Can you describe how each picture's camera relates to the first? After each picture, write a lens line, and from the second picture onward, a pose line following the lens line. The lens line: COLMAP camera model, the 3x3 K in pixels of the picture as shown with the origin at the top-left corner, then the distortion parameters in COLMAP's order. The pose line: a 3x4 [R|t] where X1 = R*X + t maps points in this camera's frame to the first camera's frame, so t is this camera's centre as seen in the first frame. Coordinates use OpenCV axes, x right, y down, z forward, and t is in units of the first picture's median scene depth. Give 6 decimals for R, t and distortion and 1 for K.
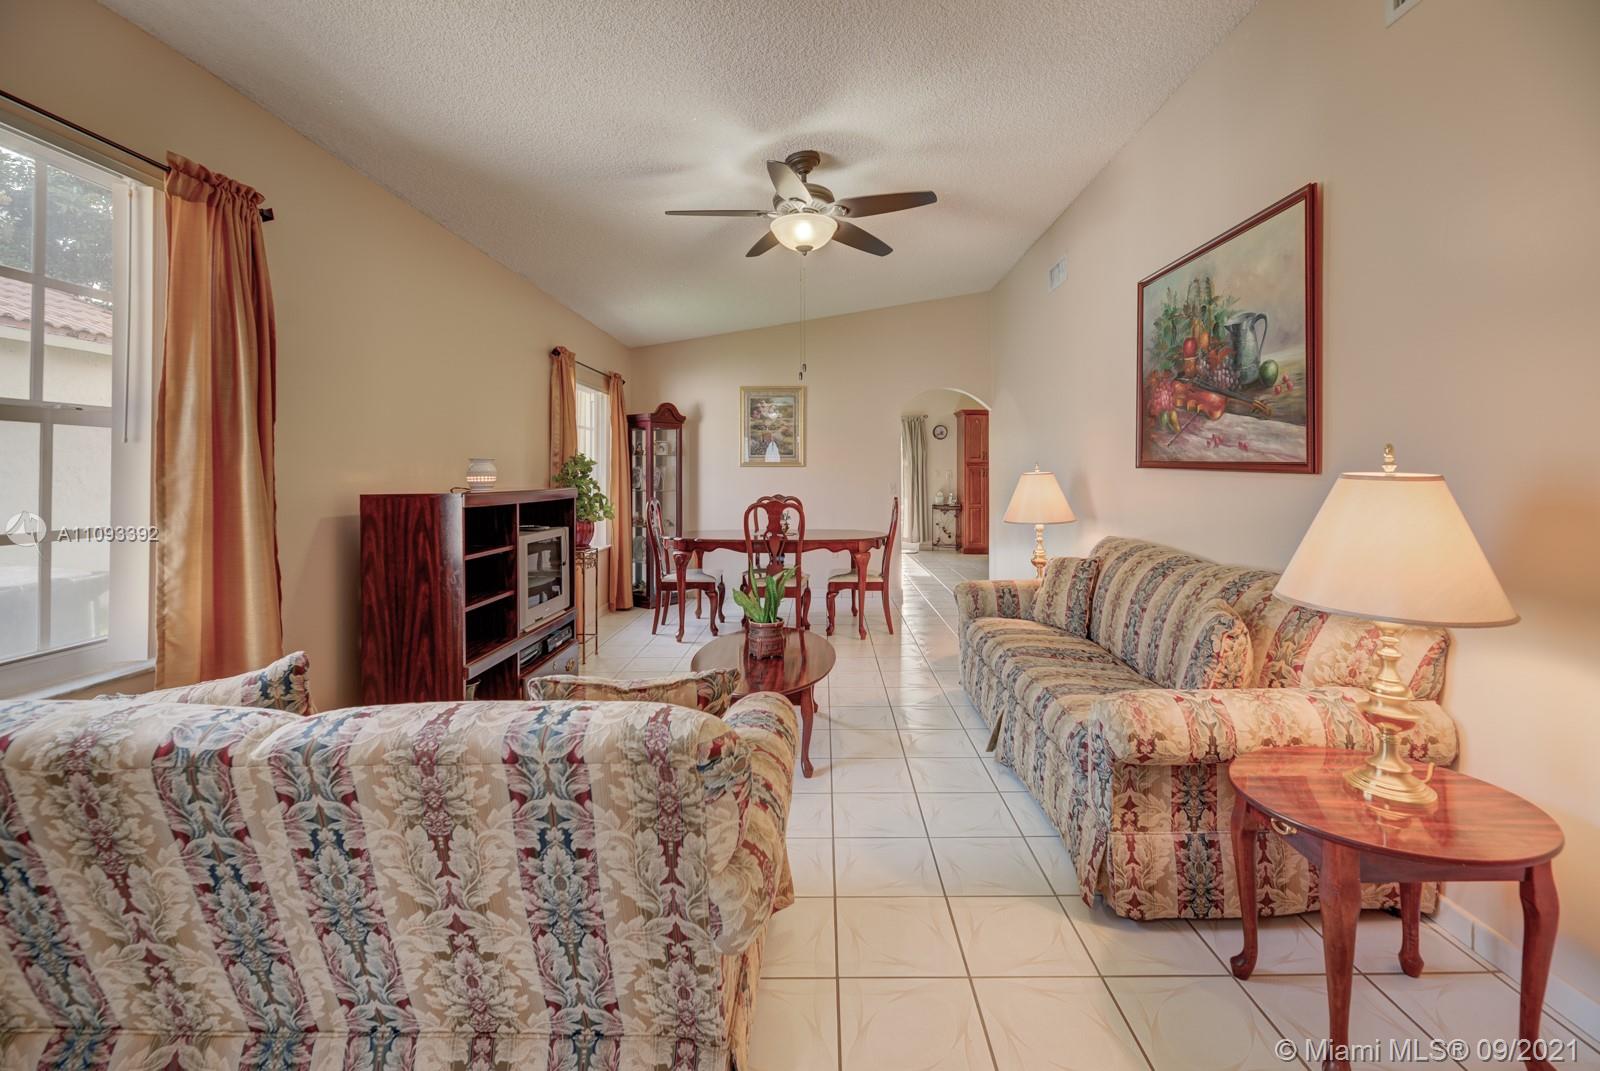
lens RADIAL K [[661.8, 0, 836.4], [0, 661.8, 466.8], [0, 0, 1]] dist [-0.002114, -0.002016]
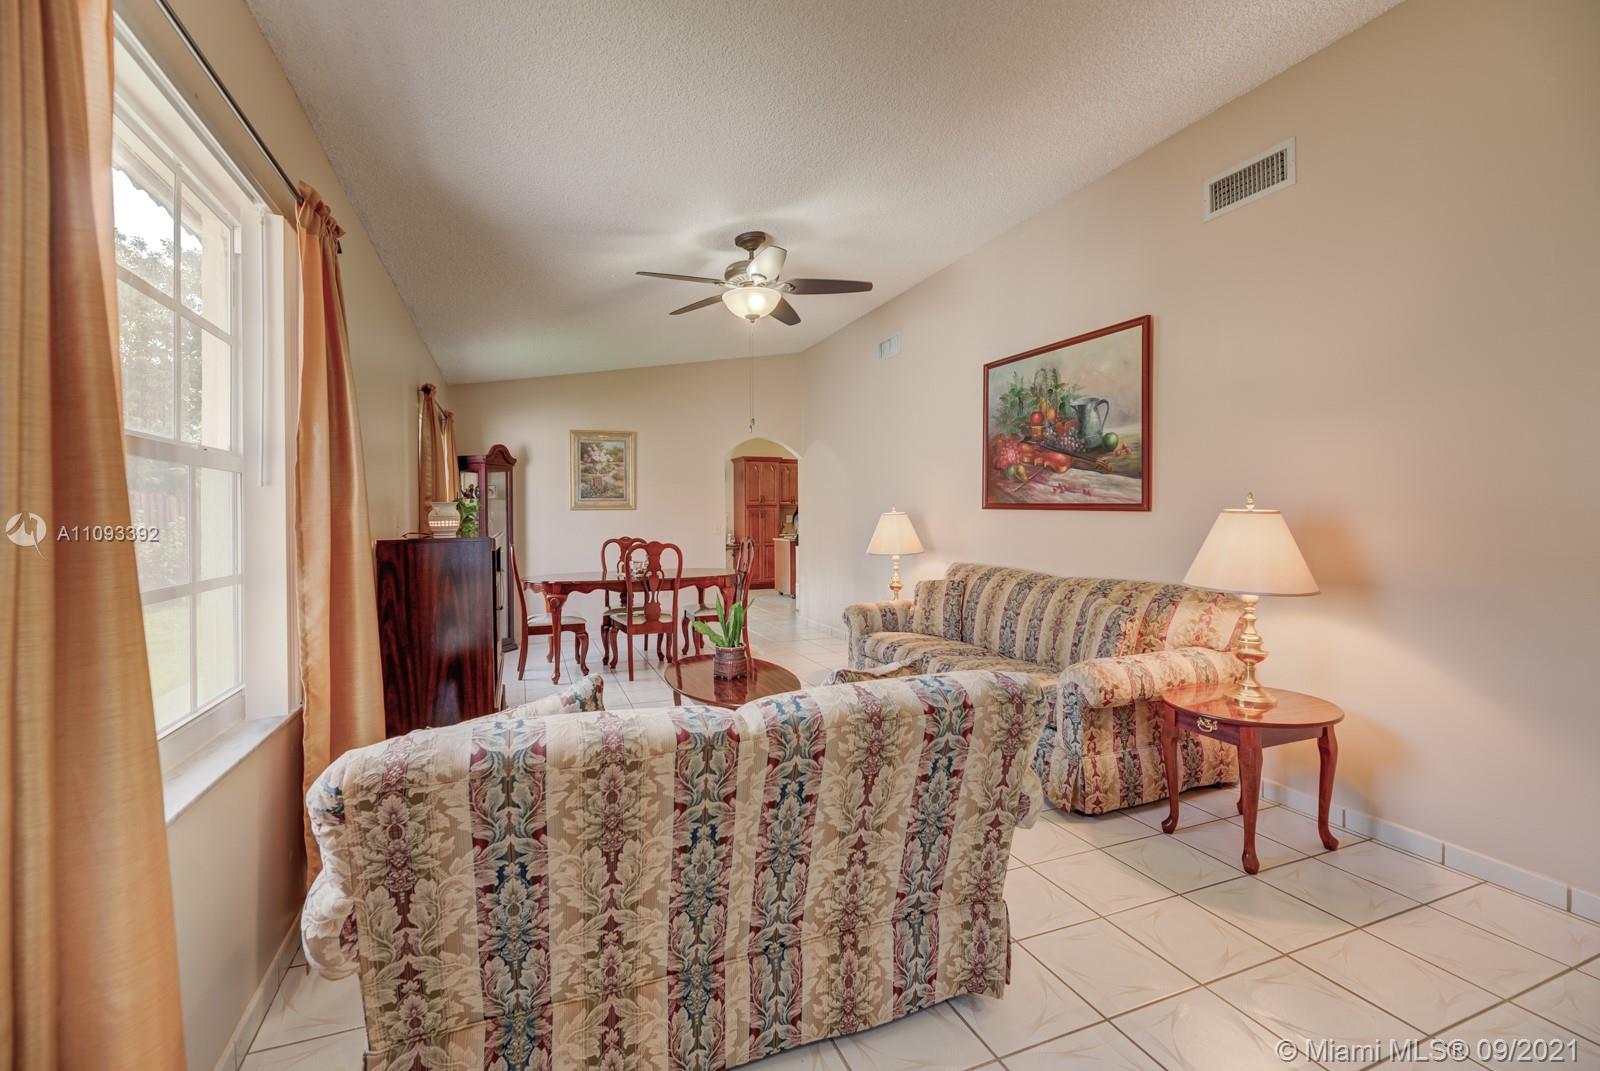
lens RADIAL K [[661.8, 0, 758.1], [0, 661.8, 514.5], [0, 0, 1]] dist [-0.002114, -0.002016]
pose [[0.942282, -0.008722, 0.334707, -0.554136], [0.006099, 0.999942, 0.008885, -0.000781], [-0.334765, -0.006331, 0.942280, -0.098339]]
